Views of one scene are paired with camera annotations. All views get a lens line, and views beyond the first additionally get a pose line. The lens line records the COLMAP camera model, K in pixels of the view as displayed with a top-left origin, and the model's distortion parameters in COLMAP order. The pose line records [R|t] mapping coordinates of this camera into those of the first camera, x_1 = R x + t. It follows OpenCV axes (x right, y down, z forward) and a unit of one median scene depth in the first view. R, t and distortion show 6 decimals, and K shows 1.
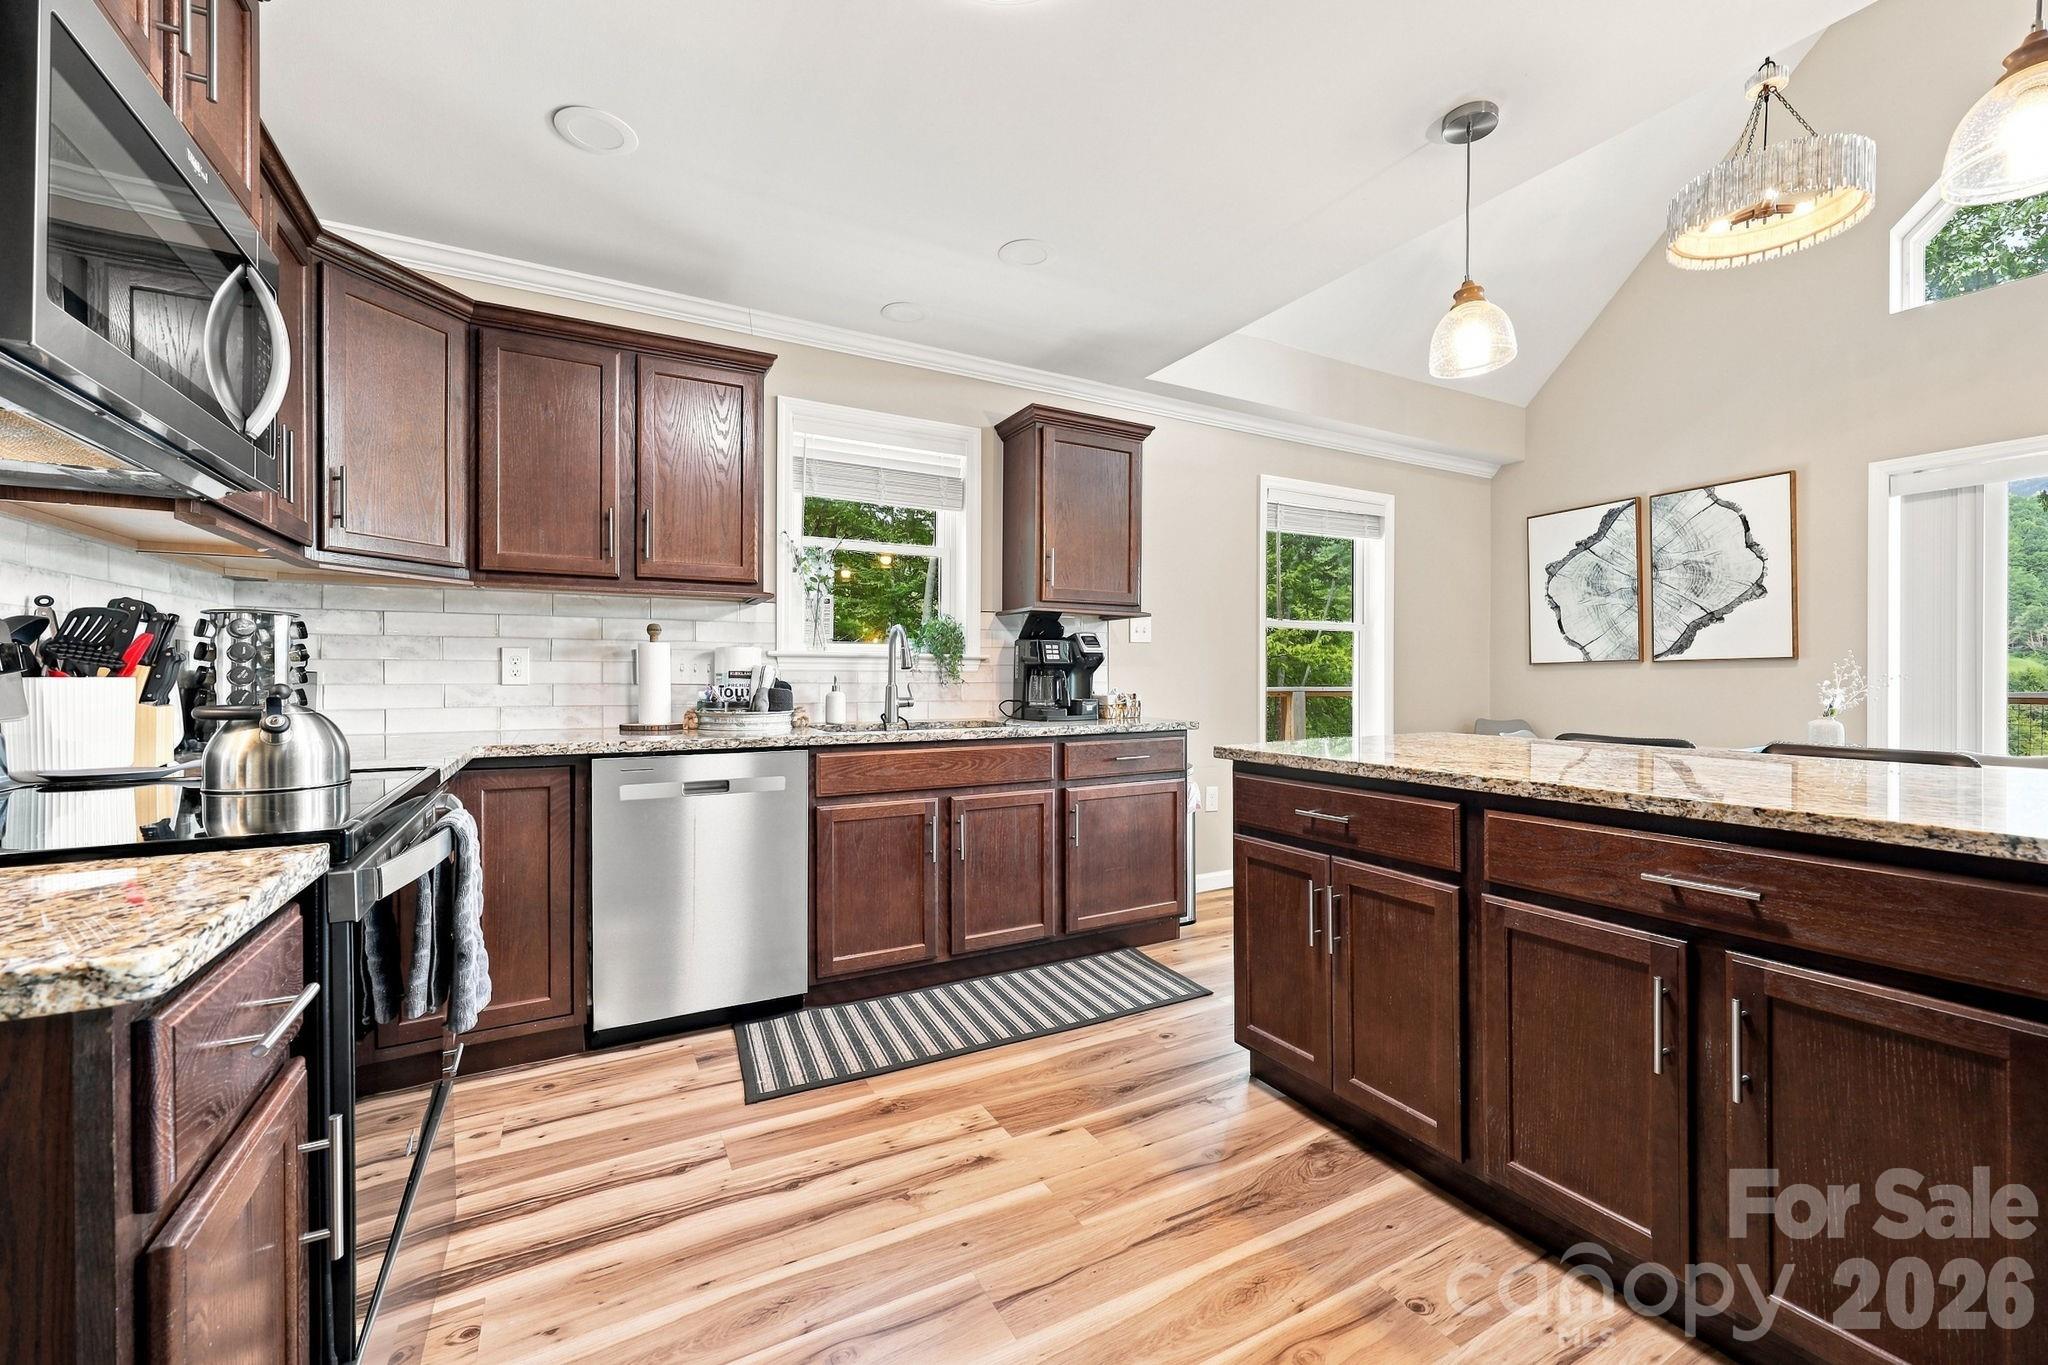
lens RADIAL K [[837.1, 0, 1044.7], [0, 837.1, 678.4], [0, 0, 1]] dist [0.000224, -0.001059]
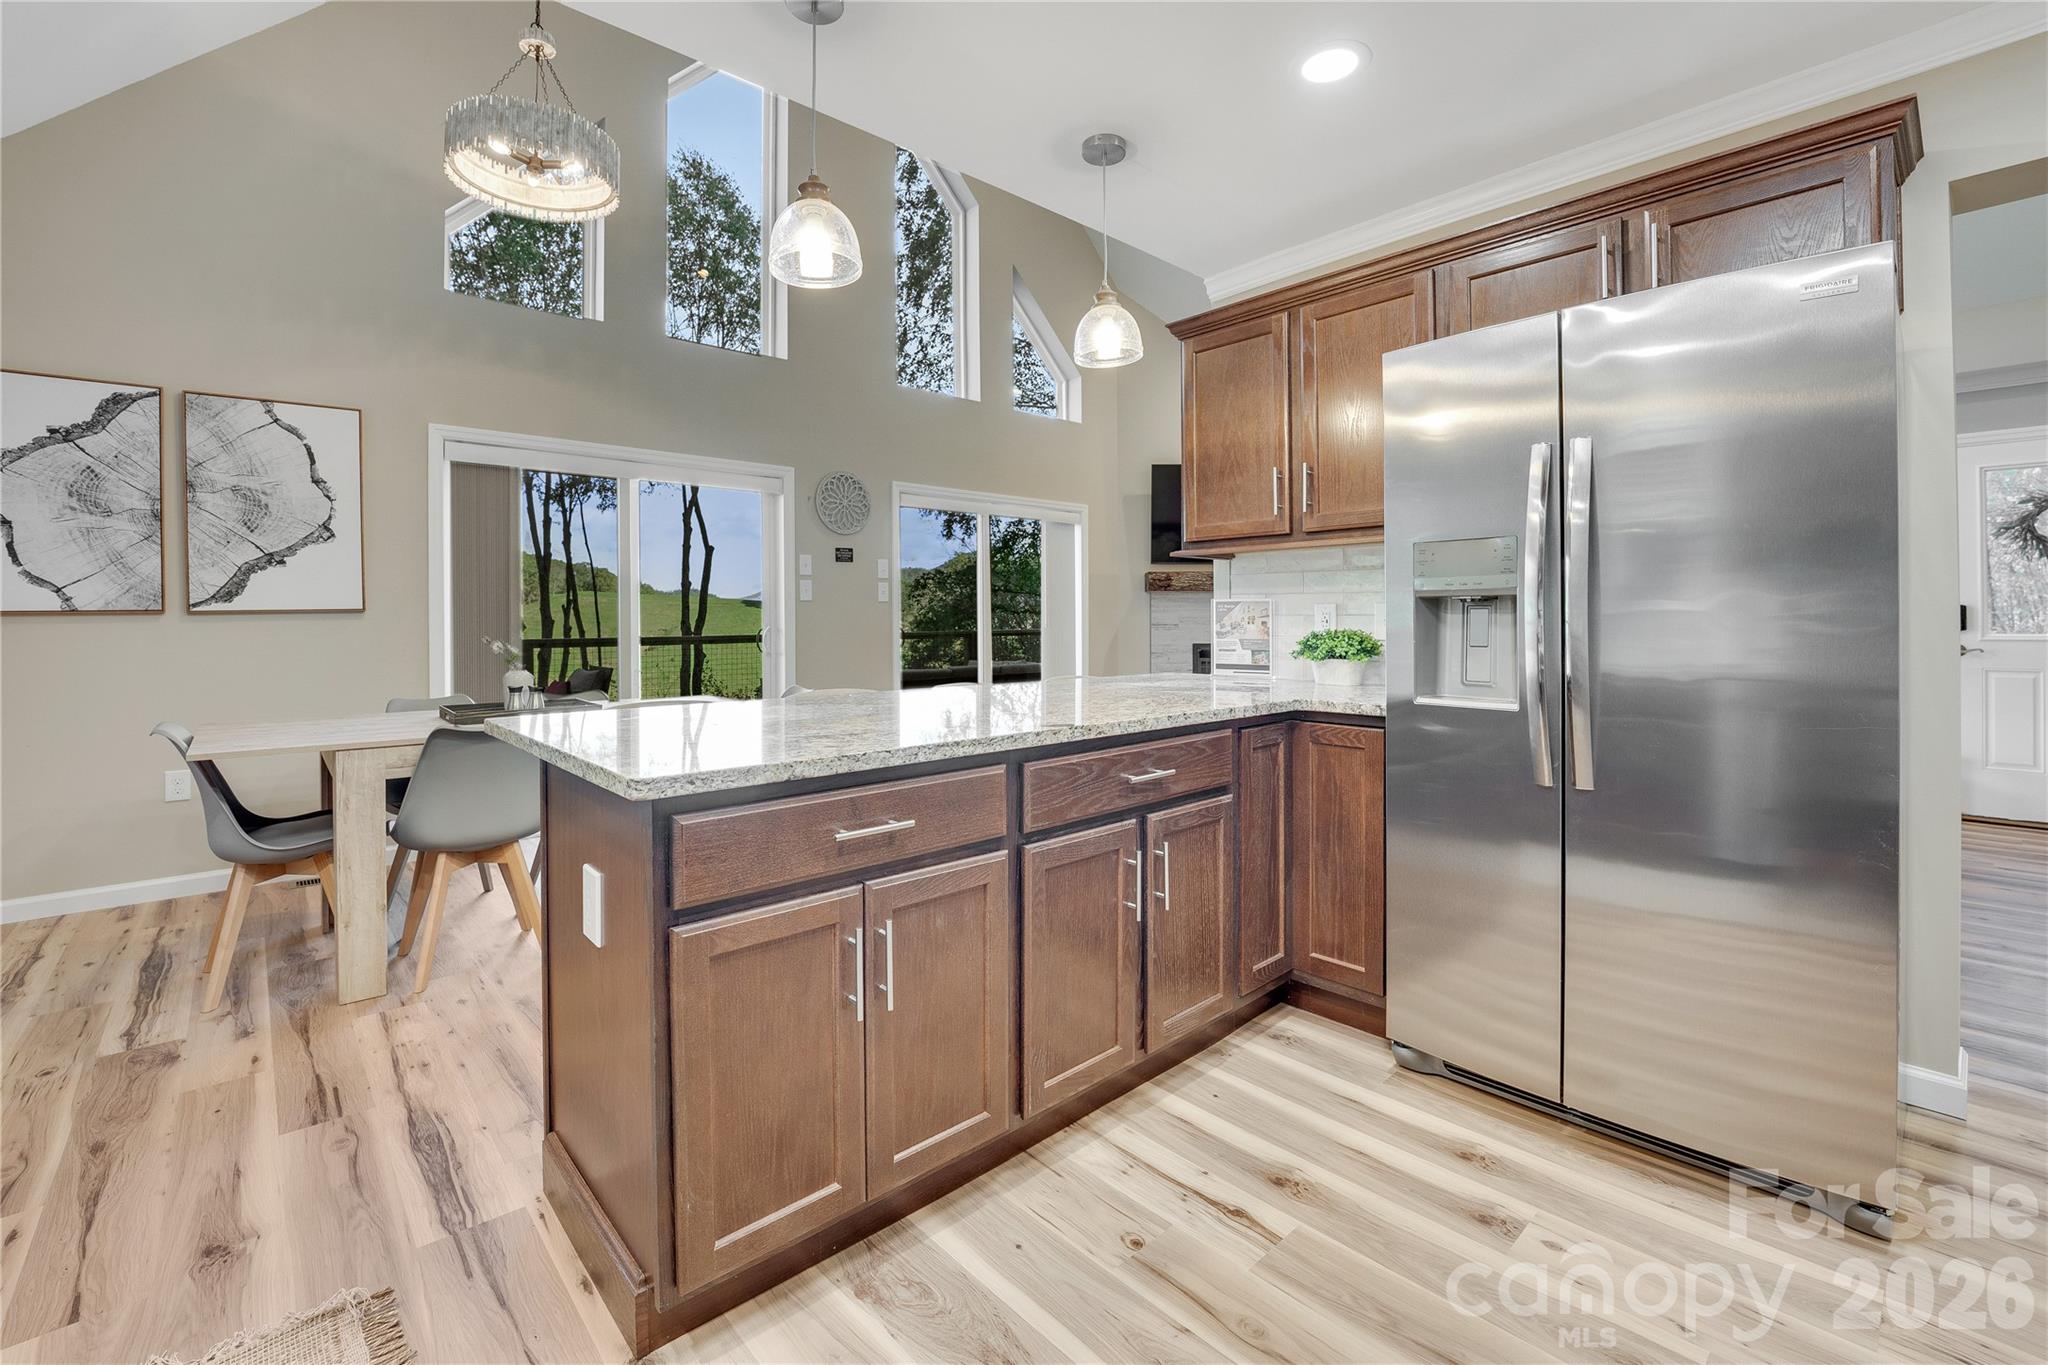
lens RADIAL K [[878.3, 0, 1001.2], [0, 878.3, 630.4], [0, 0, 1]] dist [-0.029399, 0.000340]
pose [[-0.207519, -0.011023, 0.978169, -0.275342], [0.008253, 0.999881, 0.013018, -0.010757], [-0.978196, 0.010774, -0.207403, 0.680291]]
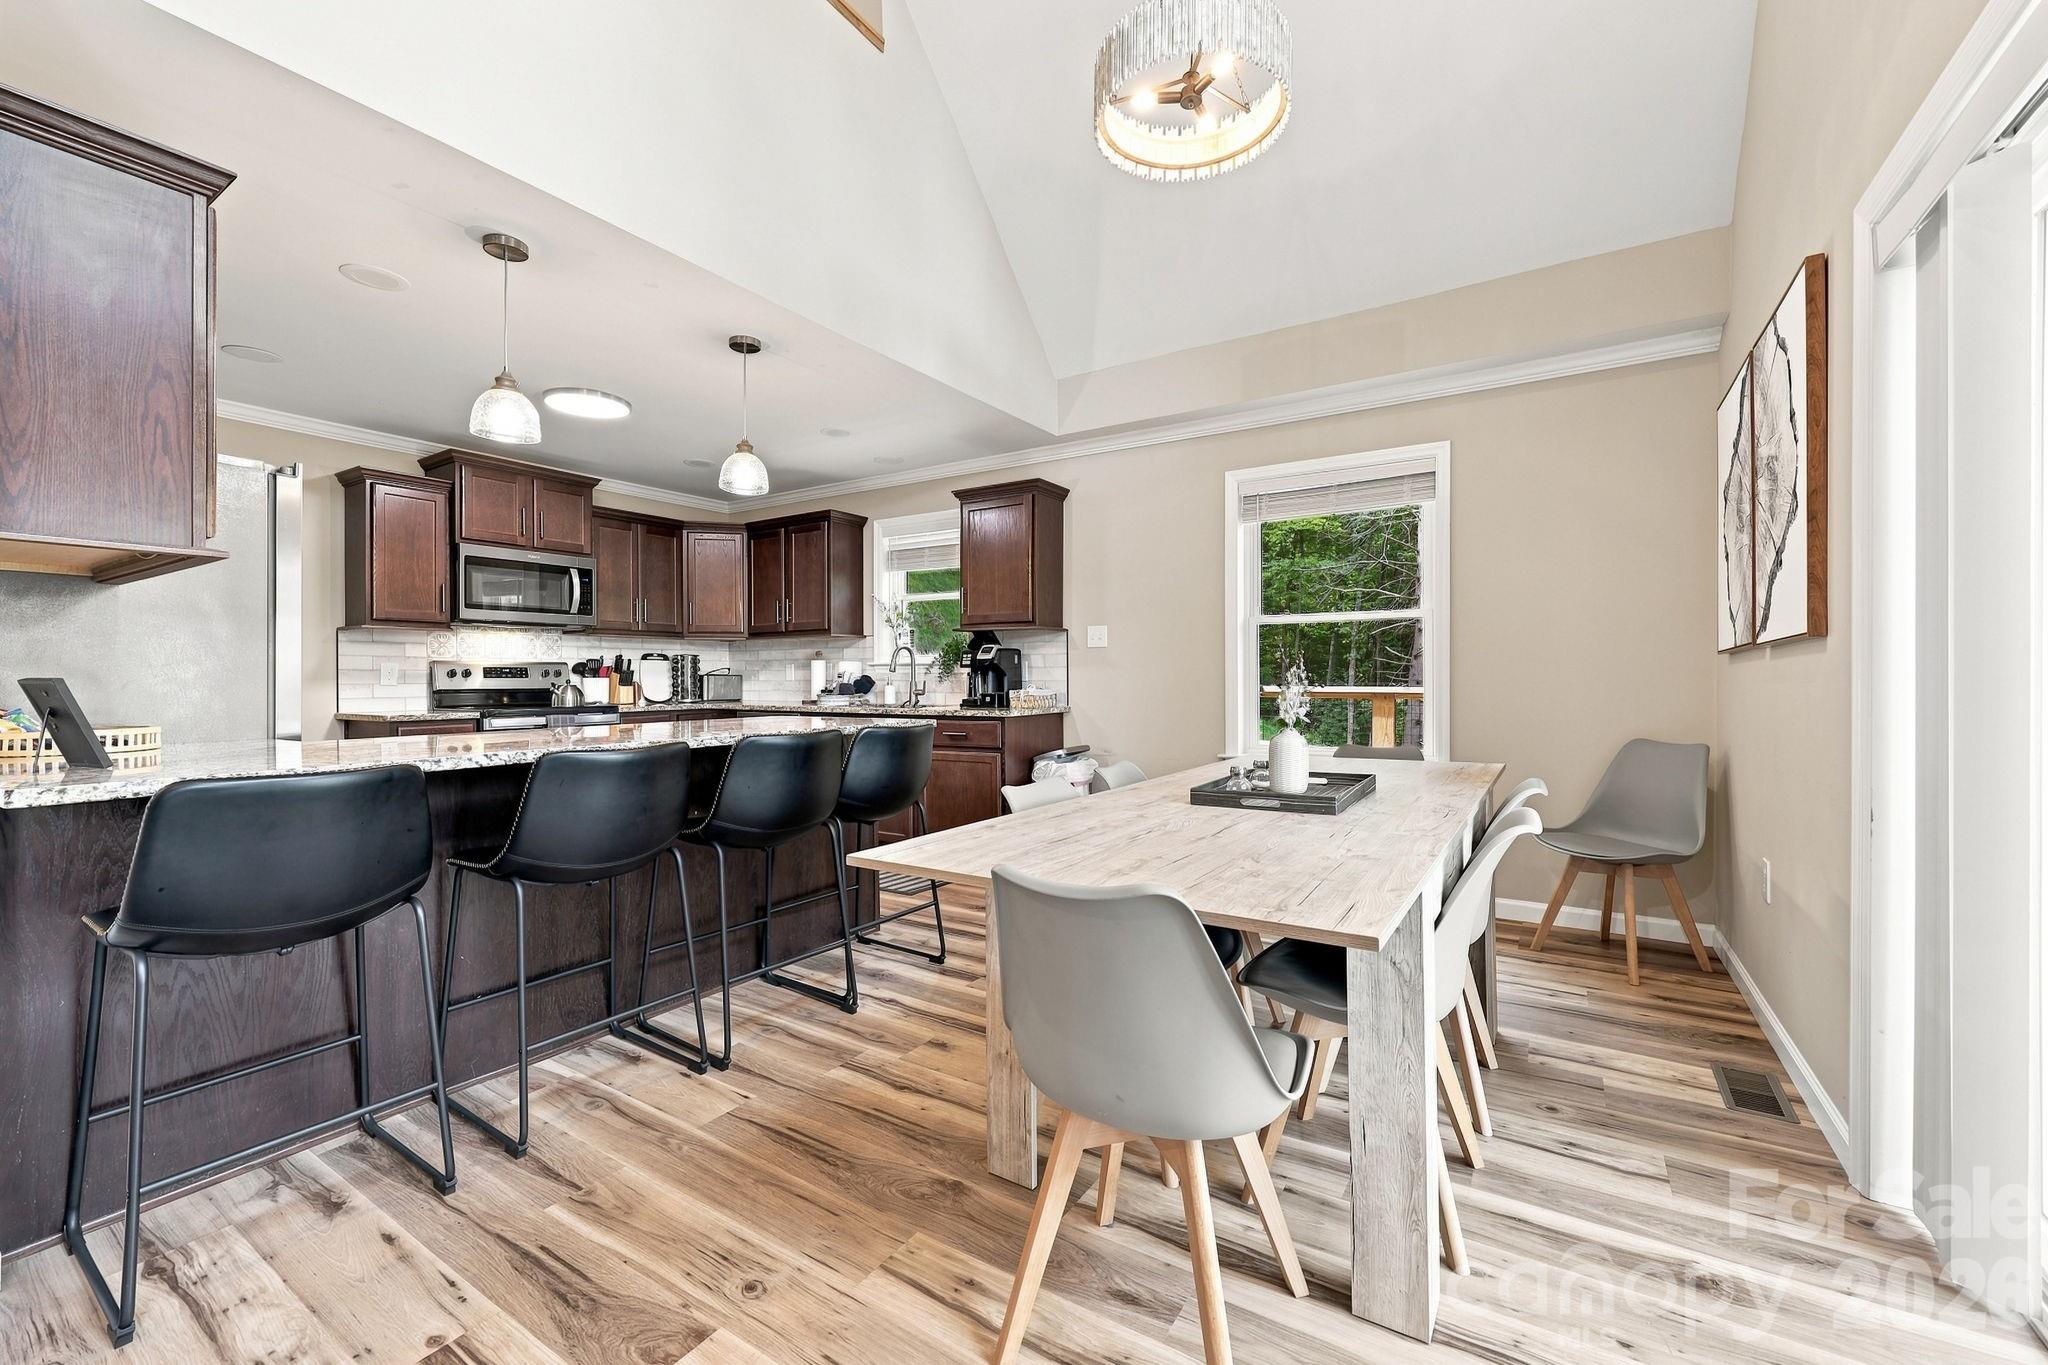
lens RADIAL K [[837.1, 0, 1027.8], [0, 837.1, 676.0], [0, 0, 1]] dist [0.000224, -0.001059]
pose [[0.464439, -0.003644, -0.885598, 1.514614], [-0.000665, 0.999990, -0.004464, 0.003502], [0.885605, 0.002662, 0.464431, 0.488654]]
